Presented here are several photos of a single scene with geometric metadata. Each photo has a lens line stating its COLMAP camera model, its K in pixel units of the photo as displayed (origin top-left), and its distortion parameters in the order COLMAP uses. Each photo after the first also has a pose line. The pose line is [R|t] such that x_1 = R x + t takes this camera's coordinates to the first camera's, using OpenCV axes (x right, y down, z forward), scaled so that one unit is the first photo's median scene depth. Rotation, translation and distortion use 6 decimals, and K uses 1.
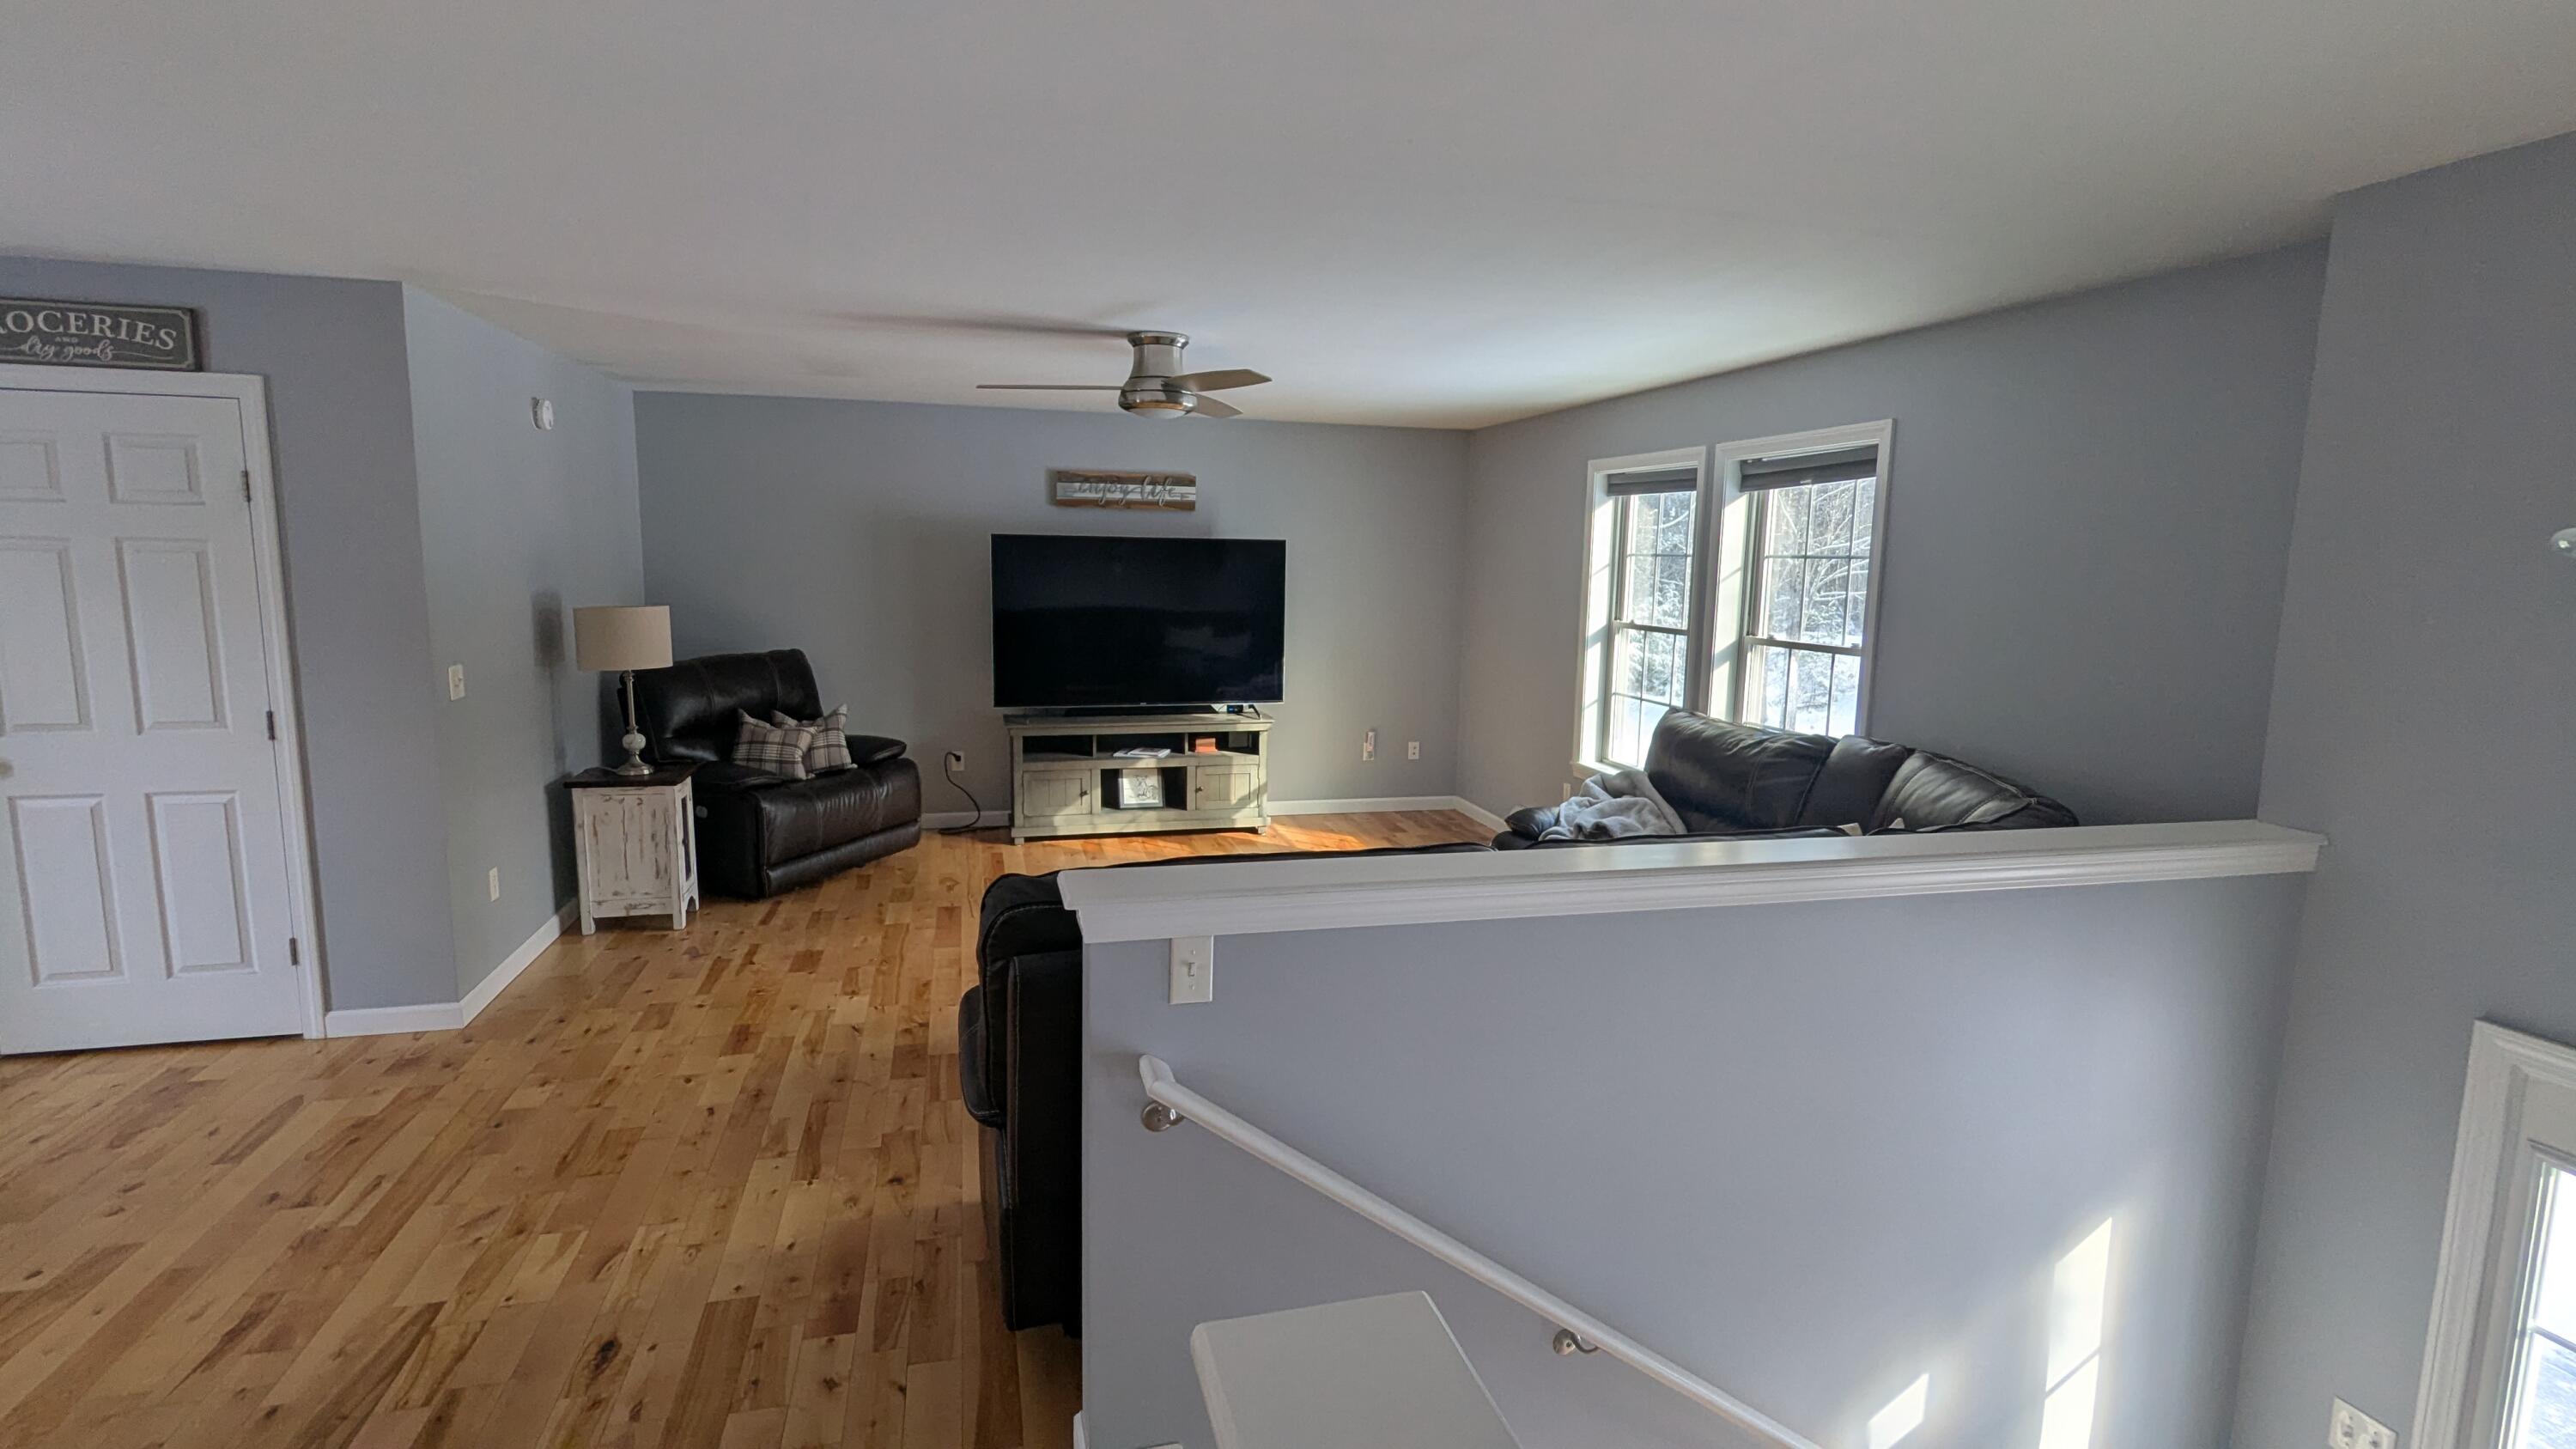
lens RADIAL K [[1215.8, 0, 1278.9], [0, 1215.8, 714.0], [0, 0, 1]] dist [0.001742, -0.000327]
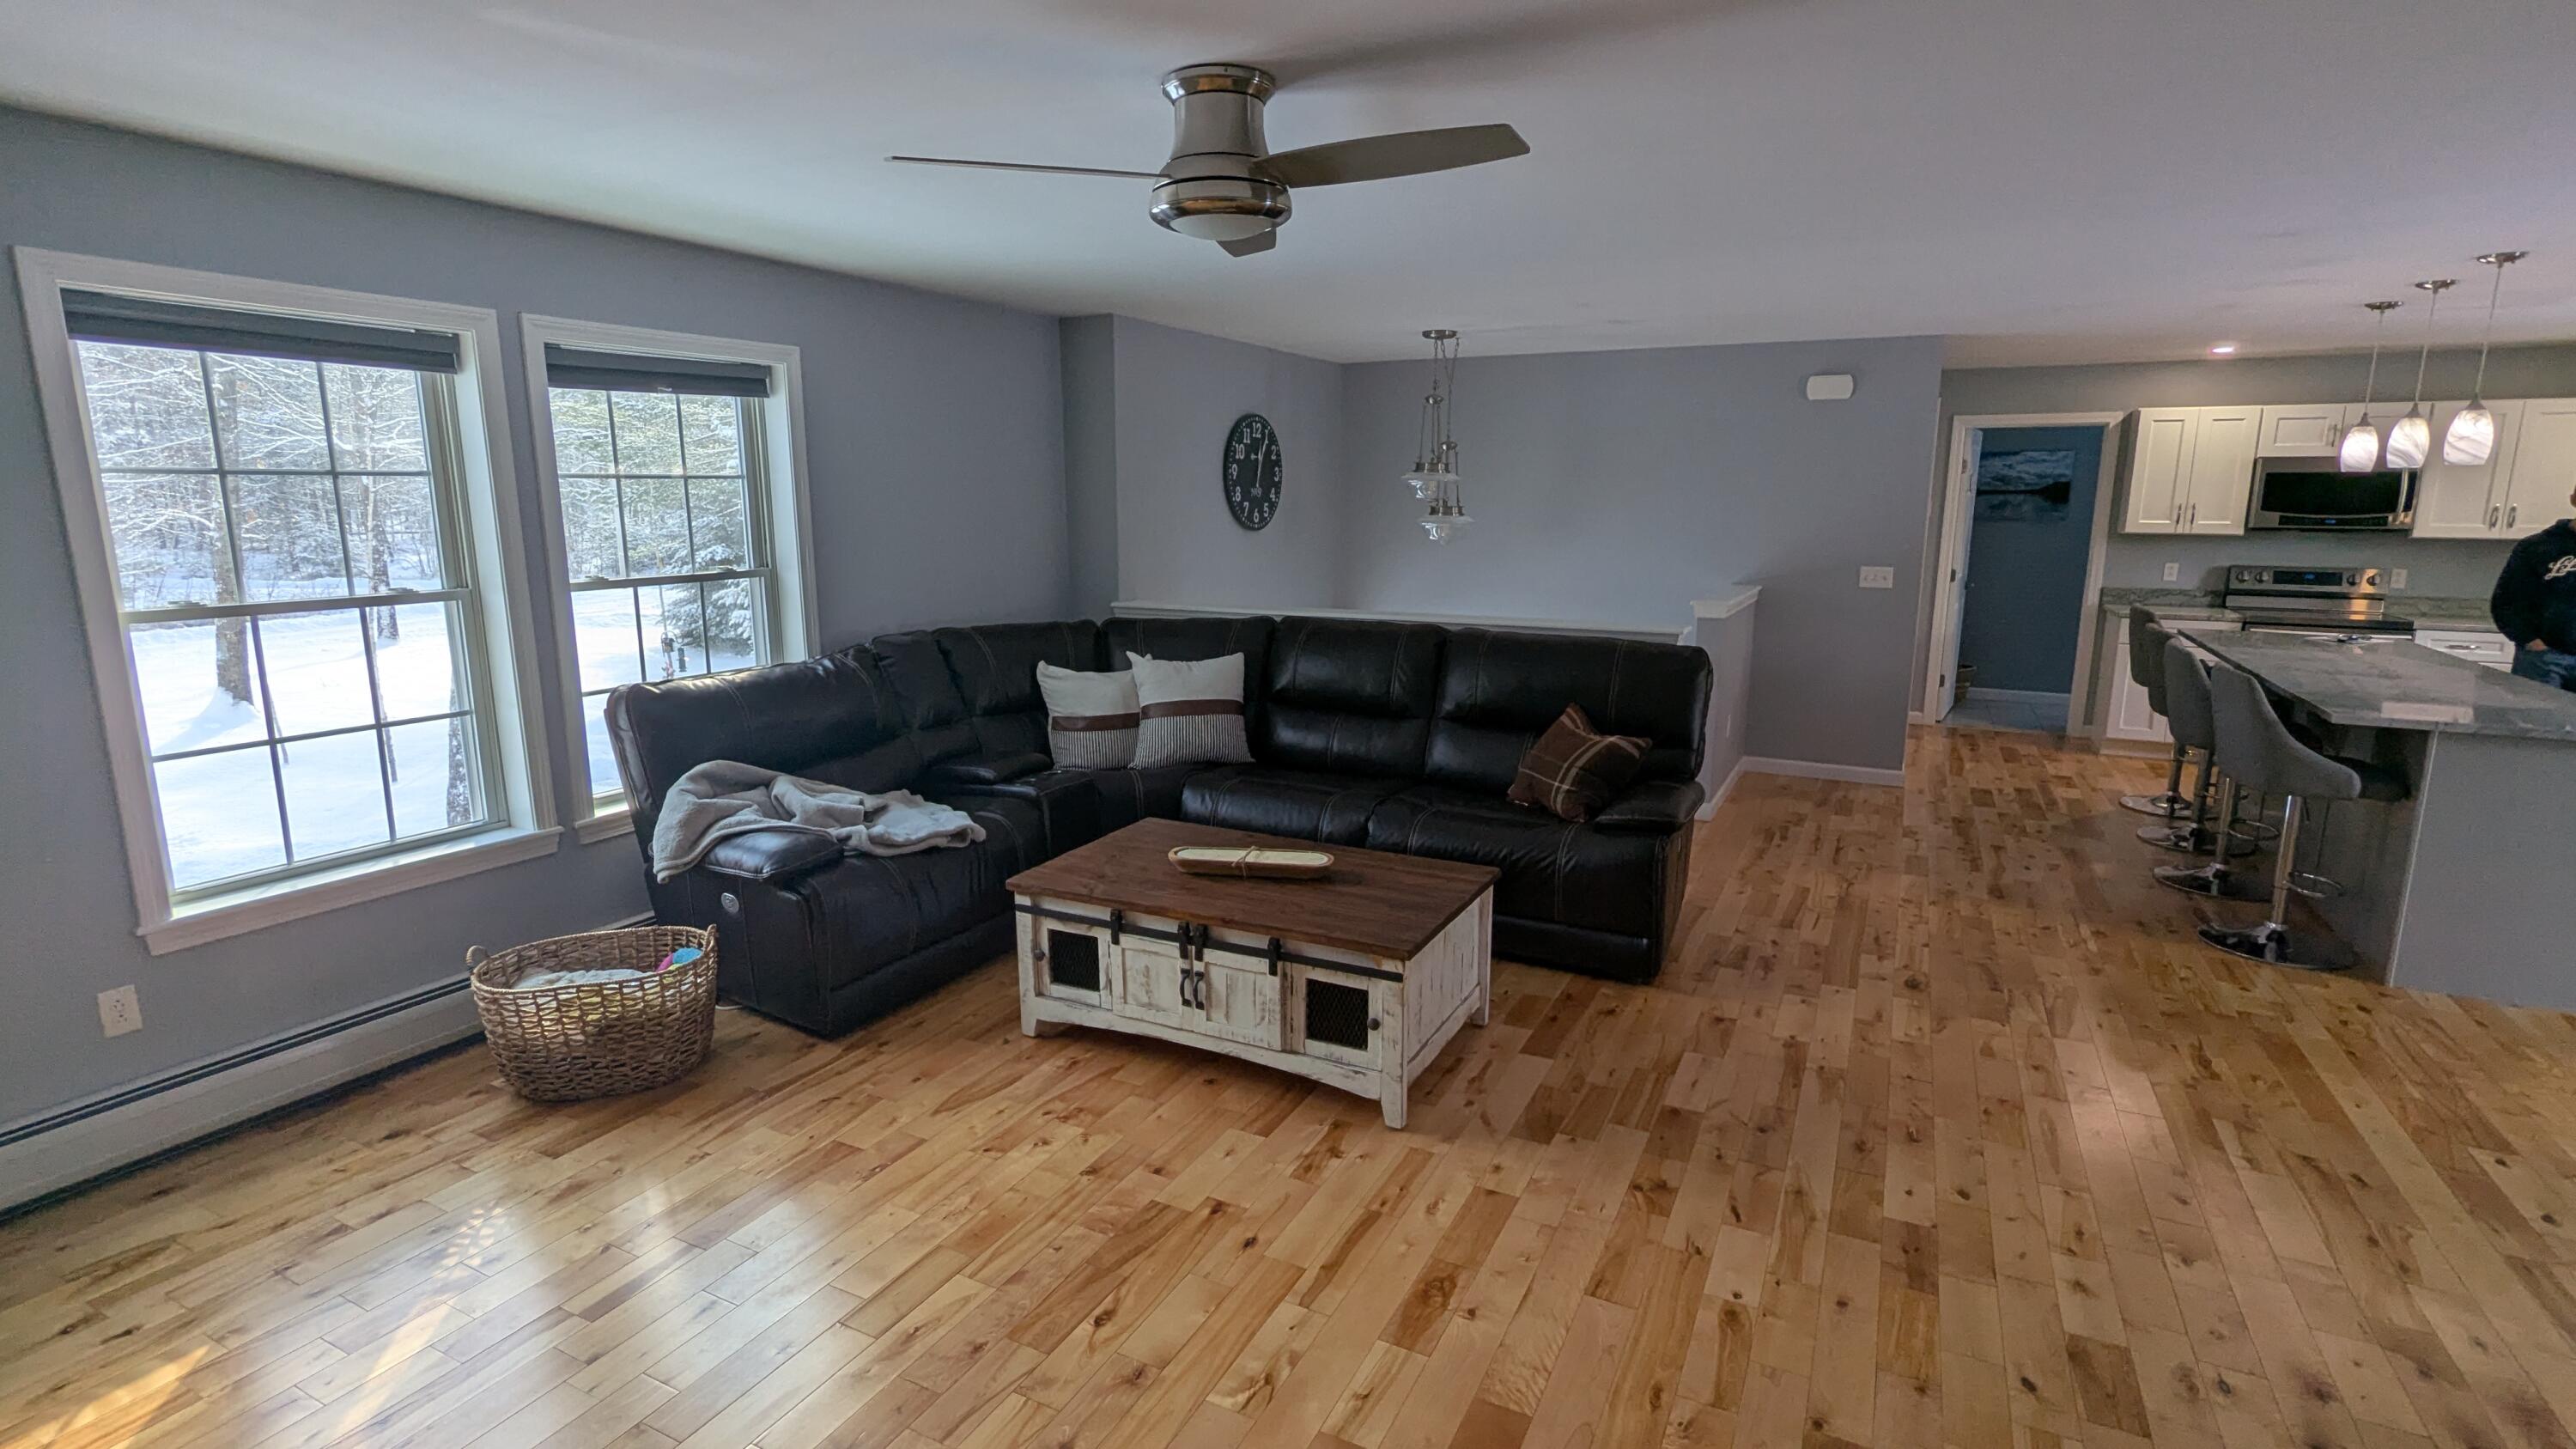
lens RADIAL K [[1209.3, 0, 1280.3], [0, 1209.3, 720.7], [0, 0, 1]] dist [0.003385, -0.000454]
pose [[-0.743424, -0.144379, 0.653051, -0.451687], [0.073393, 0.952914, 0.294224, -0.172981], [-0.664781, 0.266662, -0.697823, 1.264740]]
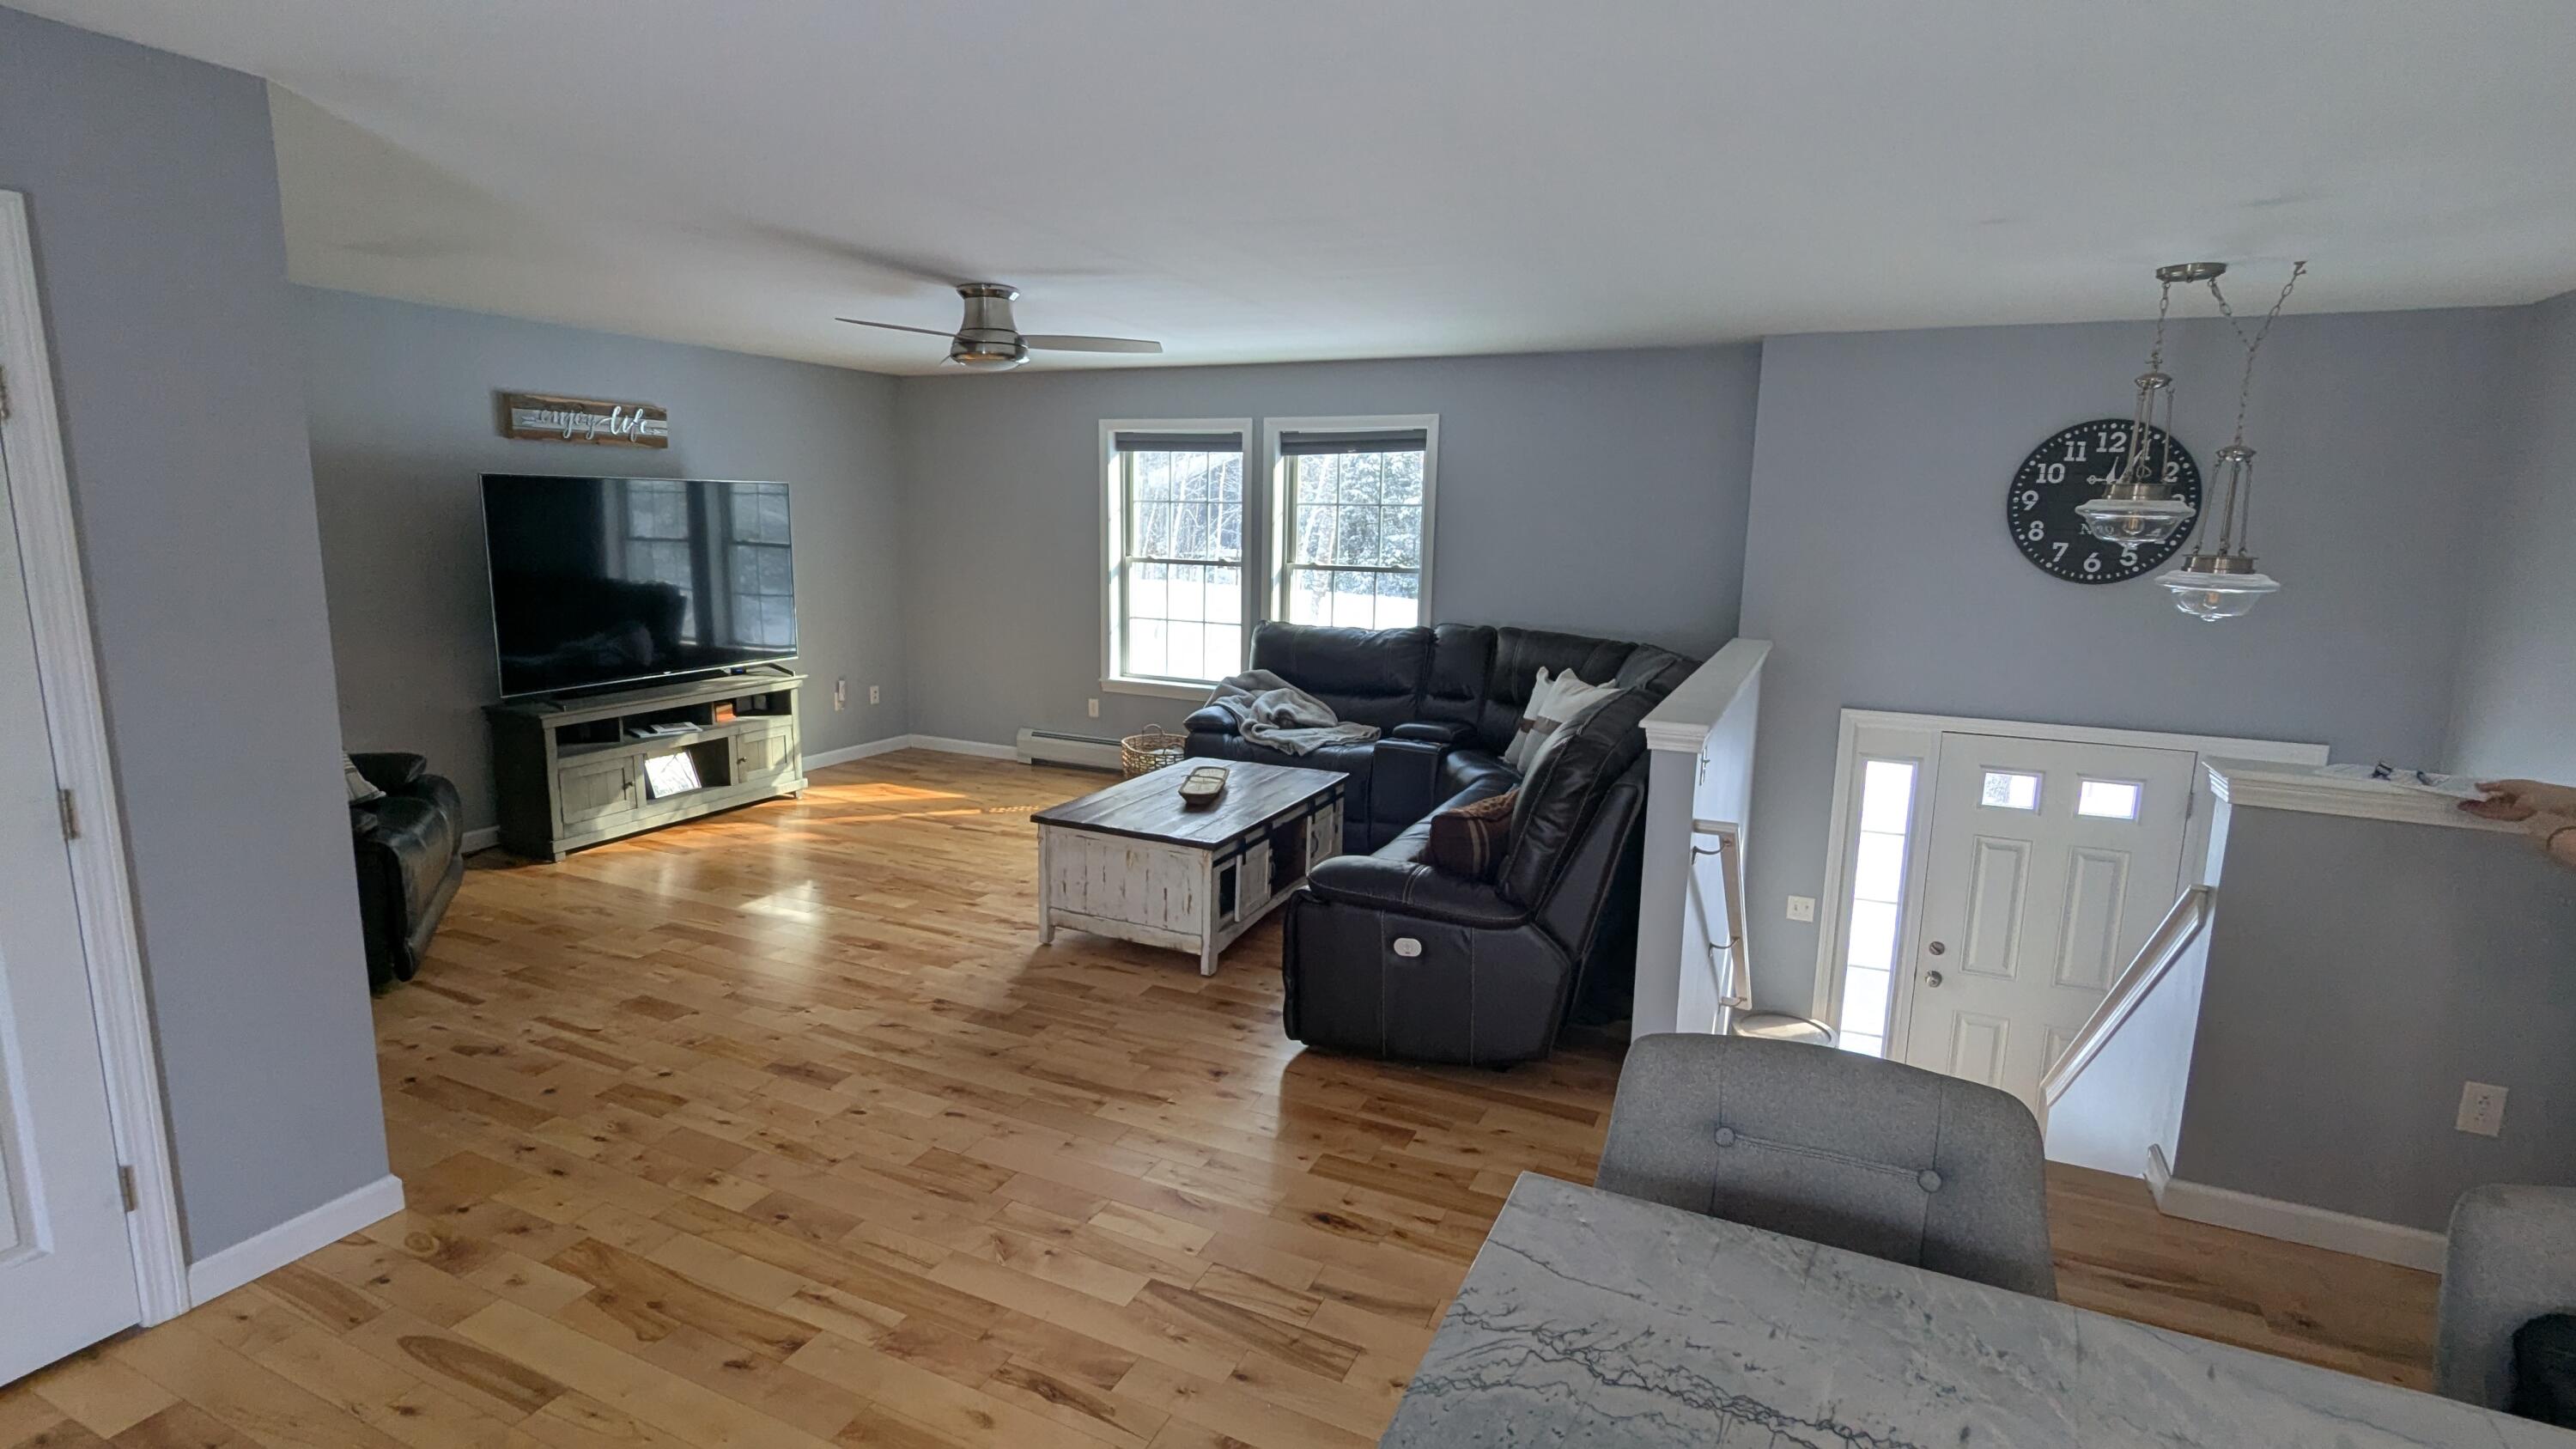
lens RADIAL K [[1209.3, 0, 1280.3], [0, 1209.3, 720.7], [0, 0, 1]] dist [0.003385, -0.000454]
pose [[0.639787, -0.138327, 0.756001, -0.666535], [0.094395, 0.990365, 0.101325, -0.028704], [-0.762733, 0.006536, 0.646680, 0.144769]]
